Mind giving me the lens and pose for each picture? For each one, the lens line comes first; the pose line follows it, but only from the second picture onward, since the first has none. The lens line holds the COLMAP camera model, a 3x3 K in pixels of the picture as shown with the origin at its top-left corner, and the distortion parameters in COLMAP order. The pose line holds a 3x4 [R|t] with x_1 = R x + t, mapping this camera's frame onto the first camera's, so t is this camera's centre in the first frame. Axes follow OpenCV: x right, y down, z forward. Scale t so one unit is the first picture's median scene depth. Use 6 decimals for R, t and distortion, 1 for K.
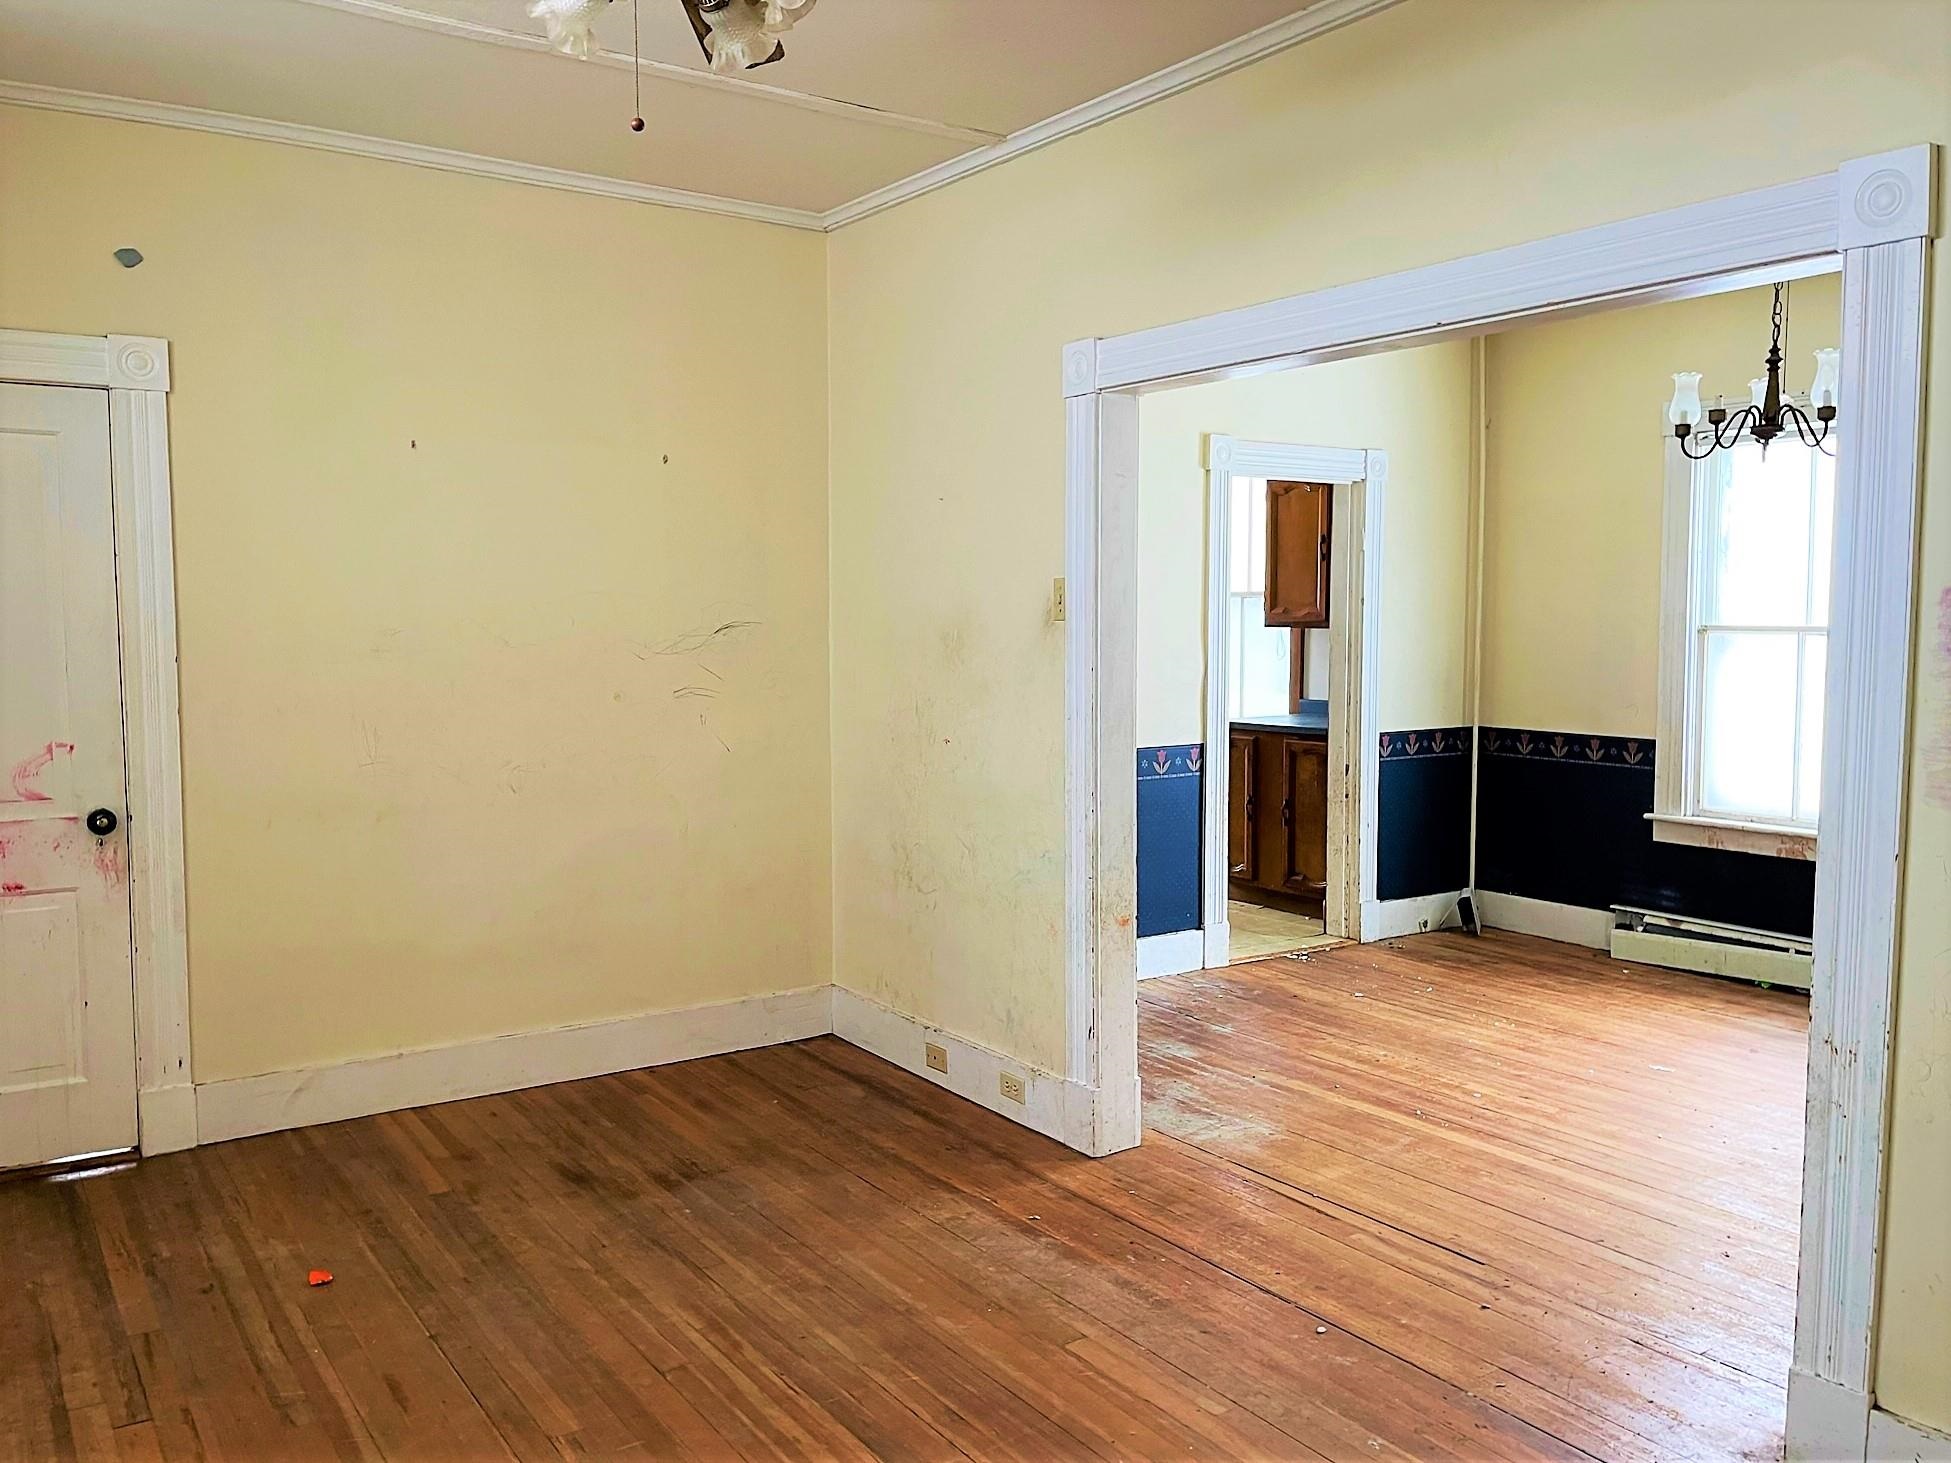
lens RADIAL K [[1465.3, 0, 975.5], [0, 1465.3, 731.5], [0, 0, 1]] dist [0.063368, -0.087813]
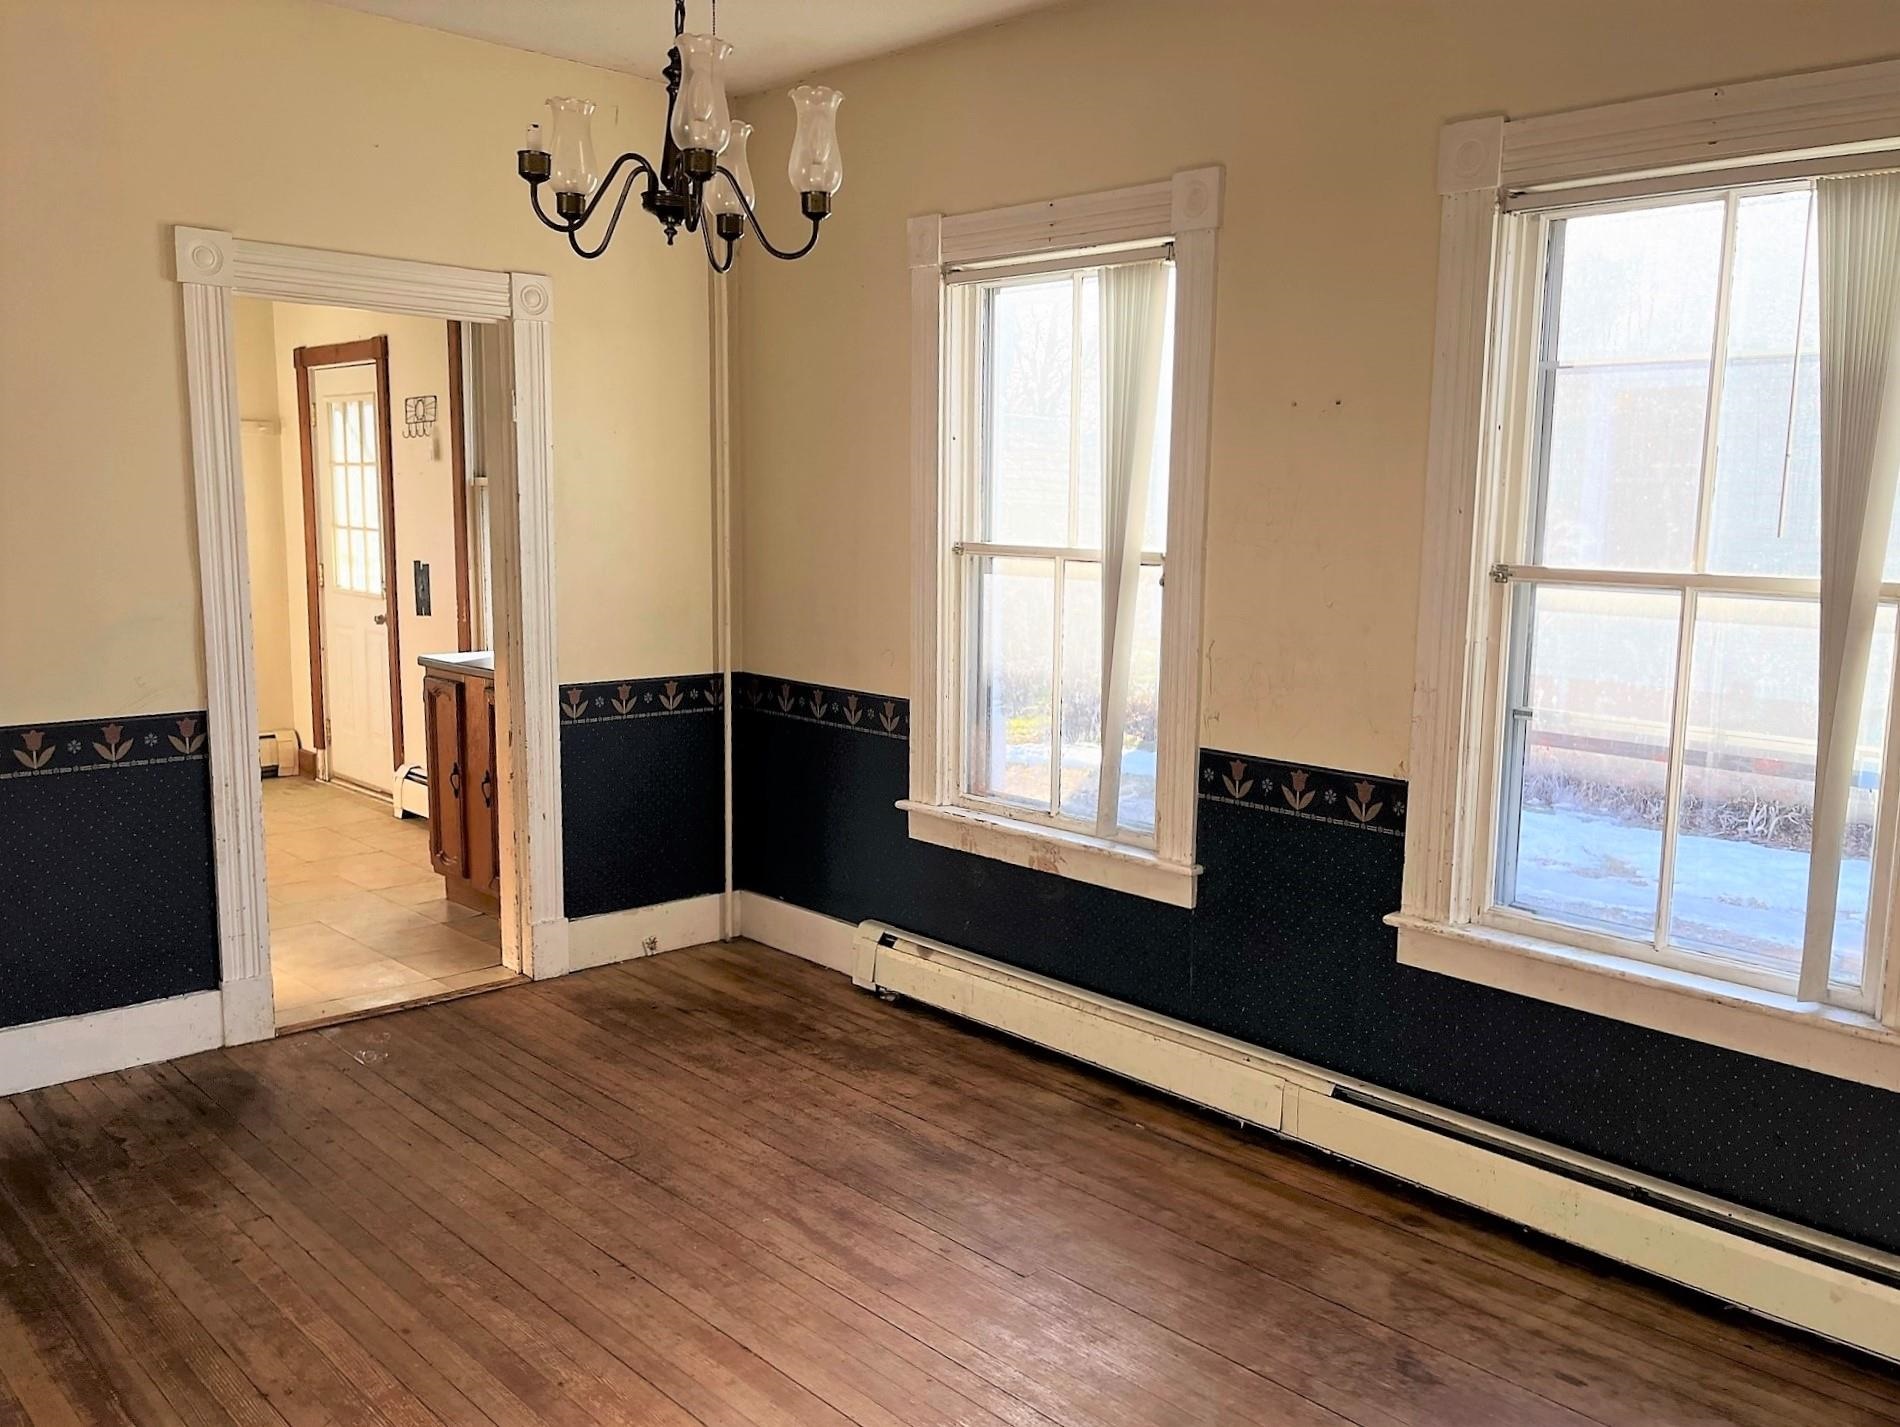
lens RADIAL K [[1482.9, 0, 950.0], [0, 1482.9, 713.5], [0, 0, 1]] dist [0.004589, -0.007461]
pose [[0.986463, -0.003589, 0.163944, 0.358387], [-0.006433, 0.998144, 0.060560, -0.031380], [-0.163857, -0.060795, 0.984609, 0.282214]]
